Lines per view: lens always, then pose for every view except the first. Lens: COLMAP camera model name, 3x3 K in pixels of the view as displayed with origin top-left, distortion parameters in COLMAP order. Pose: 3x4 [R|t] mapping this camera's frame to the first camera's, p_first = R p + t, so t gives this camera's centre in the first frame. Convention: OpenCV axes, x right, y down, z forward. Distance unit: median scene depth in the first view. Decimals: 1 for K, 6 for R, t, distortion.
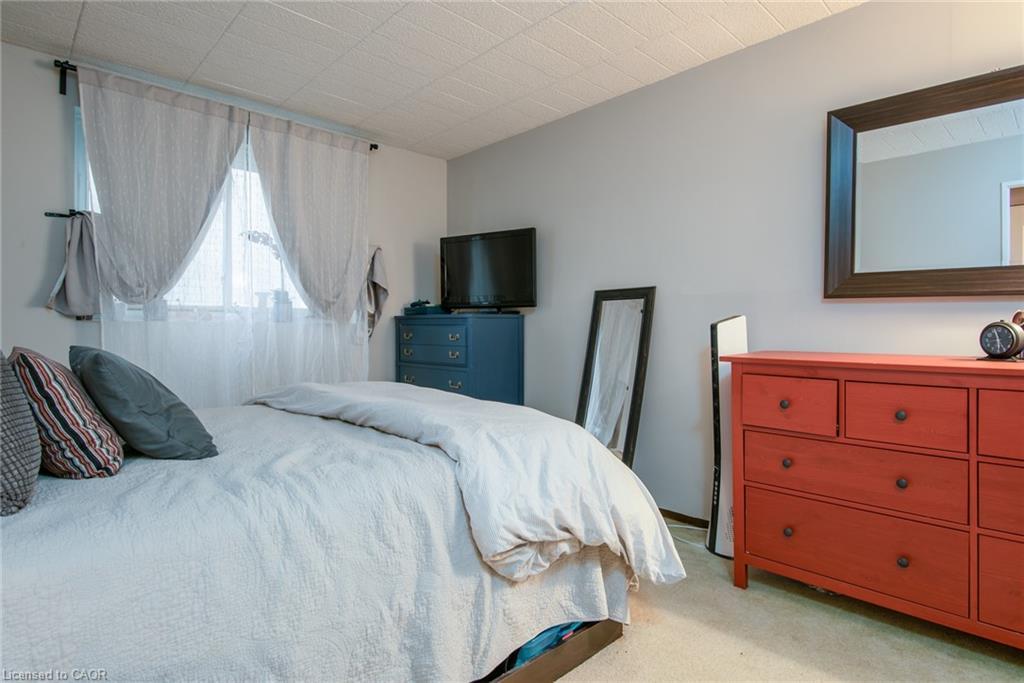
lens RADIAL K [[548.3, 0, 512.4], [0, 548.3, 322.7], [0, 0, 1]] dist [0.000215, 0.000431]
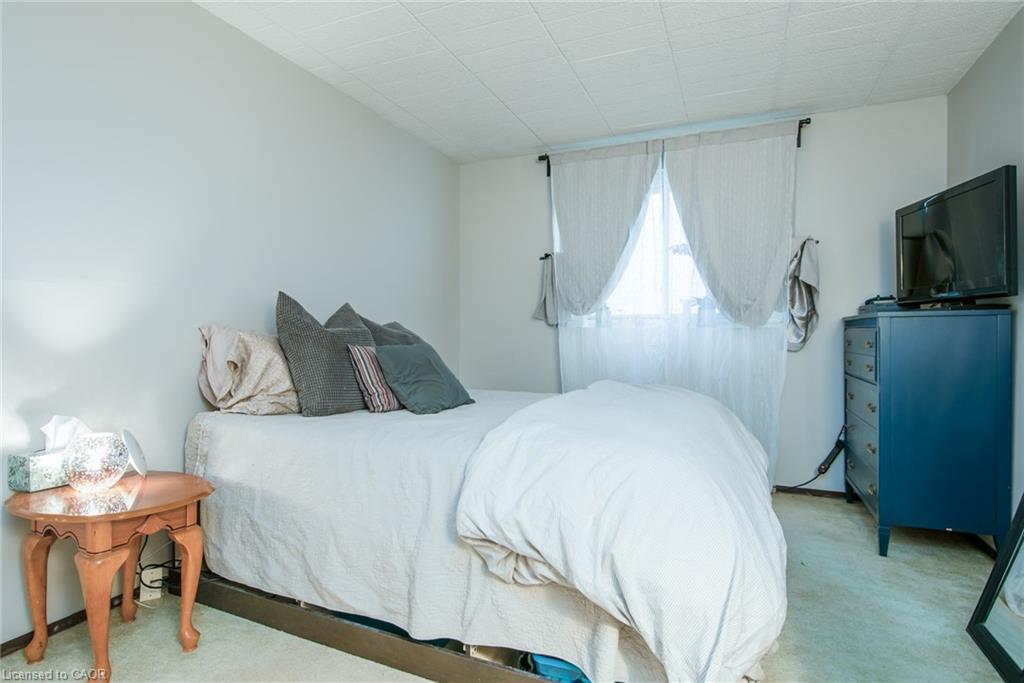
lens RADIAL K [[539.1, 0, 512.0], [0, 539.1, 341.5], [0, 0, 1]] dist [-0.001346, 0.000620]
pose [[0.394750, 0.009797, -0.918736, 0.411310], [0.012665, 0.999790, 0.016103, 0.006035], [0.918701, -0.017992, 0.394543, 0.276188]]
